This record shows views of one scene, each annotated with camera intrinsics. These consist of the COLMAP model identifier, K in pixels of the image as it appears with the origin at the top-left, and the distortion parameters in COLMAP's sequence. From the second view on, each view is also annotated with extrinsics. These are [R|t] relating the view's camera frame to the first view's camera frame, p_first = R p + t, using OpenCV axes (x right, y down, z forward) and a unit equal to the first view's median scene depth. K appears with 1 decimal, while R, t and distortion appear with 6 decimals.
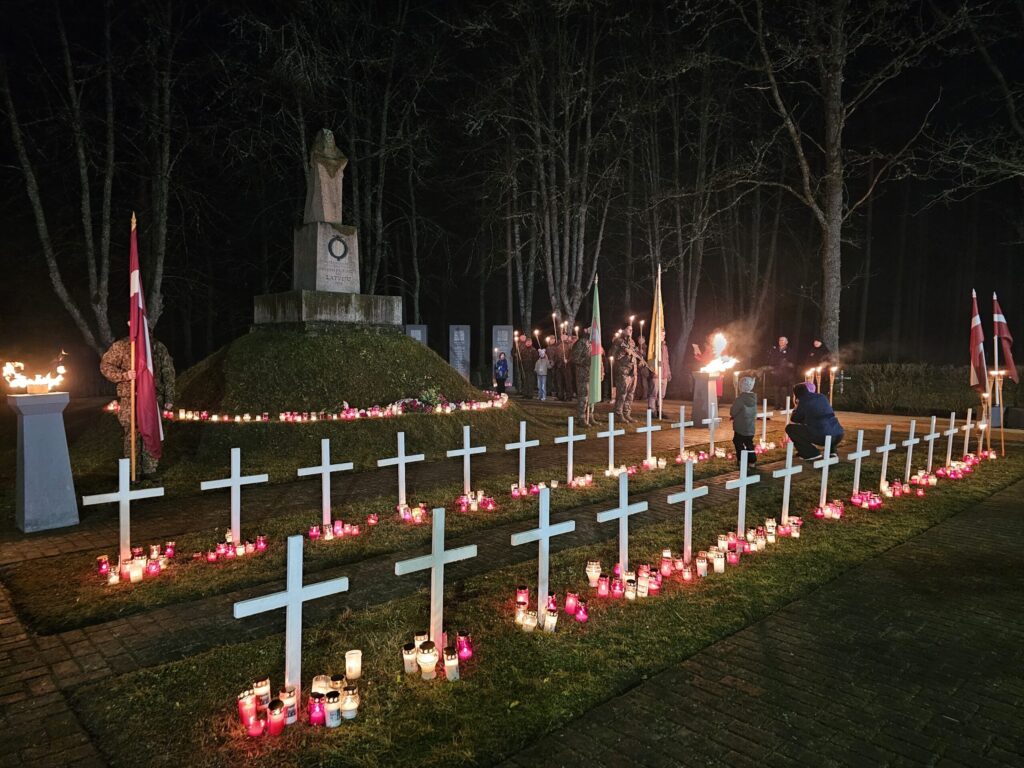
lens RADIAL K [[695.6, 0, 512.0], [0, 695.6, 384.0], [0, 0, 1]] dist [0.069021, -0.039625]
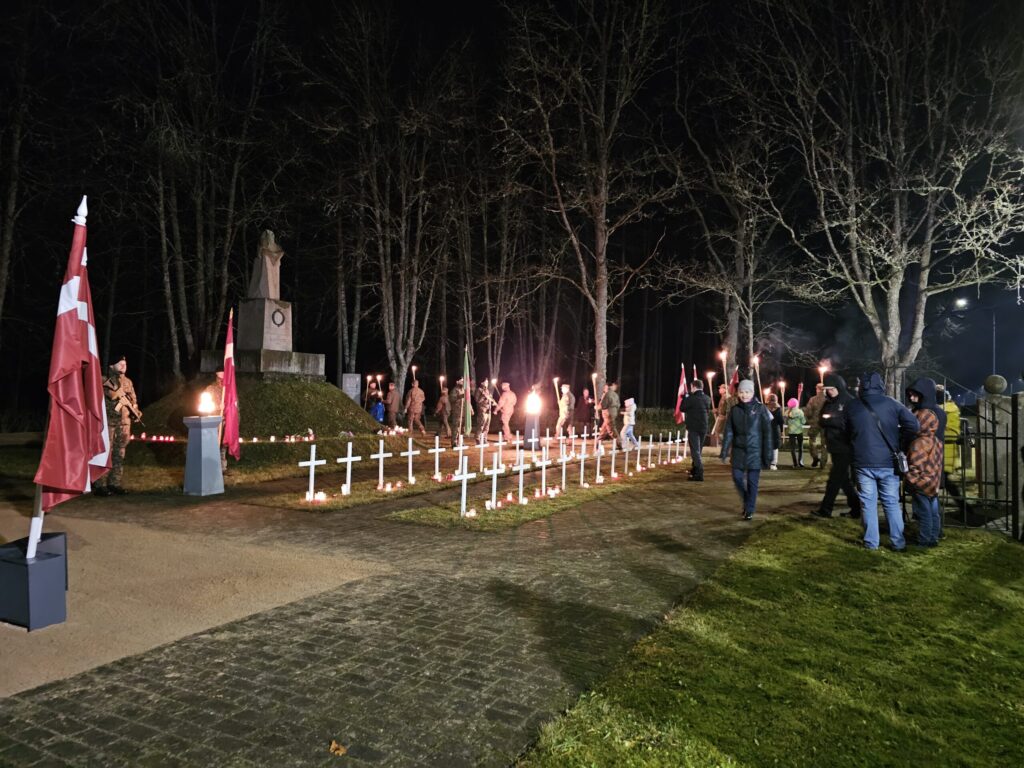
lens RADIAL K [[699.7, 0, 526.4], [0, 699.7, 386.8], [0, 0, 1]] dist [0.079071, -0.002208]
pose [[0.943895, 0.018682, 0.329717, -0.188123], [0.001851, 0.998084, -0.061852, 0.018567], [-0.330241, 0.058992, 0.942051, -0.336242]]
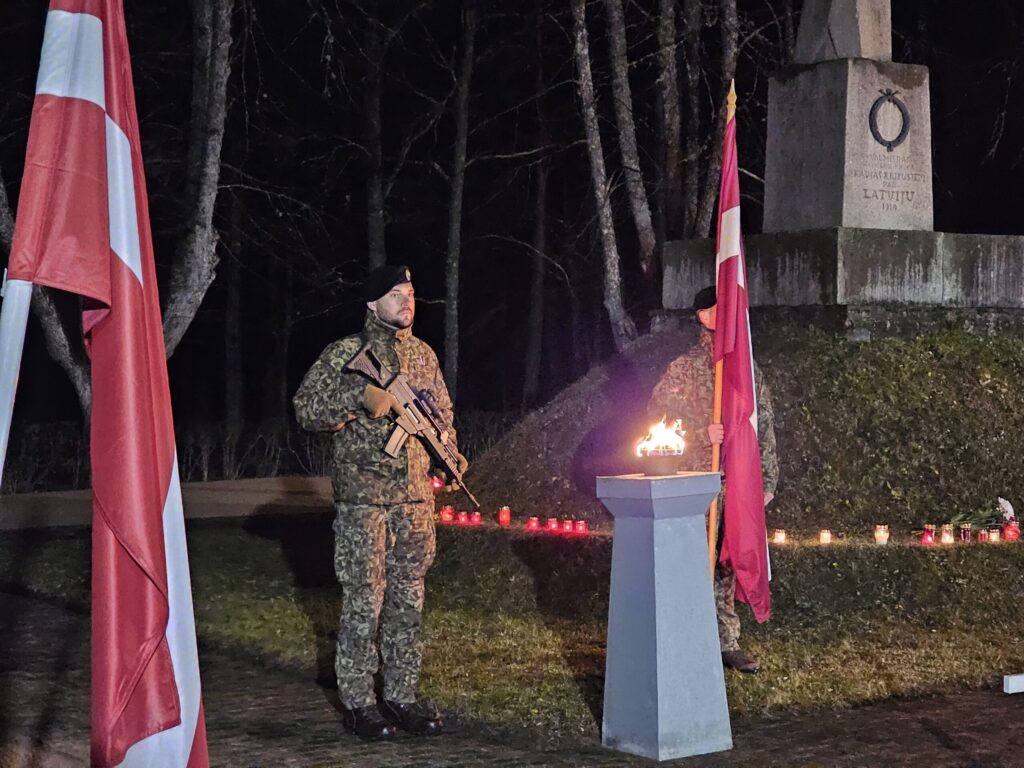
lens RADIAL K [[2009.8, 0, 512.0], [0, 2009.8, 384.0], [0, 0, 1]] dist [0.019864, 0.468125]
pose [[0.983915, -0.001041, -0.178634, -0.196442], [-0.005686, 0.999294, -0.037141, 0.001756], [0.178546, 0.037560, 0.983214, -0.136342]]
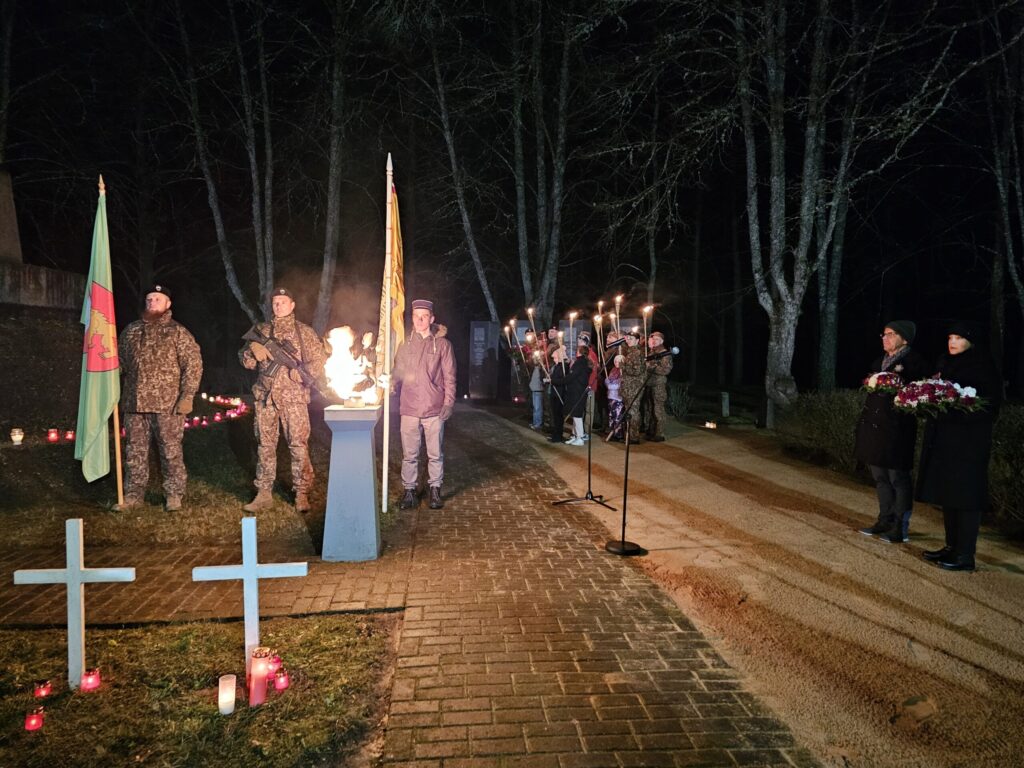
lens RADIAL K [[701.4, 0, 512.0], [0, 701.4, 384.0], [0, 0, 1]] dist [0.062670, -0.058333]
pose [[0.790028, 0.043306, -0.611540, 0.455718], [-0.051112, 0.998682, 0.004691, -0.027646], [0.610937, 0.027551, 0.791200, 0.580299]]
